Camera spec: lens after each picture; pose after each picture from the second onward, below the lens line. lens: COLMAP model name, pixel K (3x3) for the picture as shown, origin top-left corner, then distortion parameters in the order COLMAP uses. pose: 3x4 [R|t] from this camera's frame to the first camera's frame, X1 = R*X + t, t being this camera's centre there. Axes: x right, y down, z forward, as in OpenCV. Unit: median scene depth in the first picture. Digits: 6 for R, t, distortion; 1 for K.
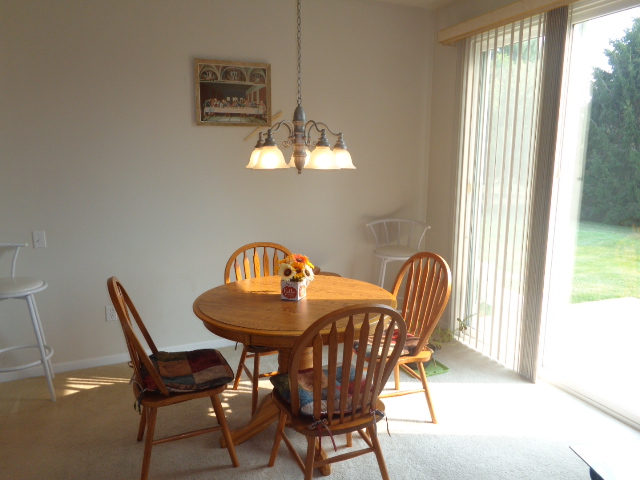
lens RADIAL K [[479.5, 0, 320.0], [0, 479.5, 240.0], [0, 0, 1]] dist [-0.003749, 0.002286]
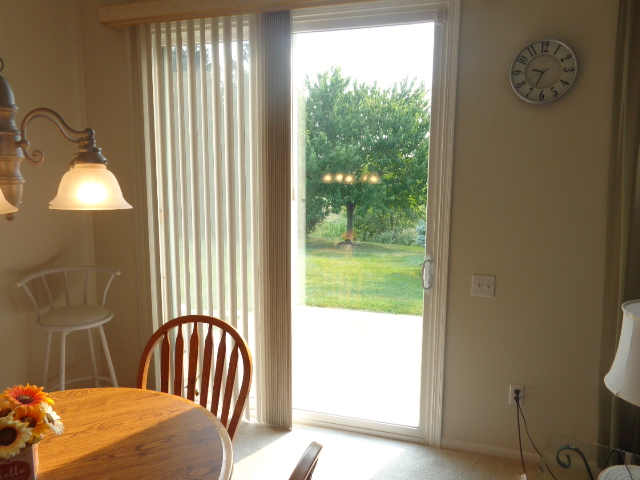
lens RADIAL K [[479.5, 0, 320.0], [0, 479.5, 240.0], [0, 0, 1]] dist [-0.003749, 0.002286]
pose [[0.641162, -0.107942, 0.759776, -0.143138], [0.133875, 0.990609, 0.027763, -0.063815], [-0.755638, 0.083914, 0.649592, 0.326886]]
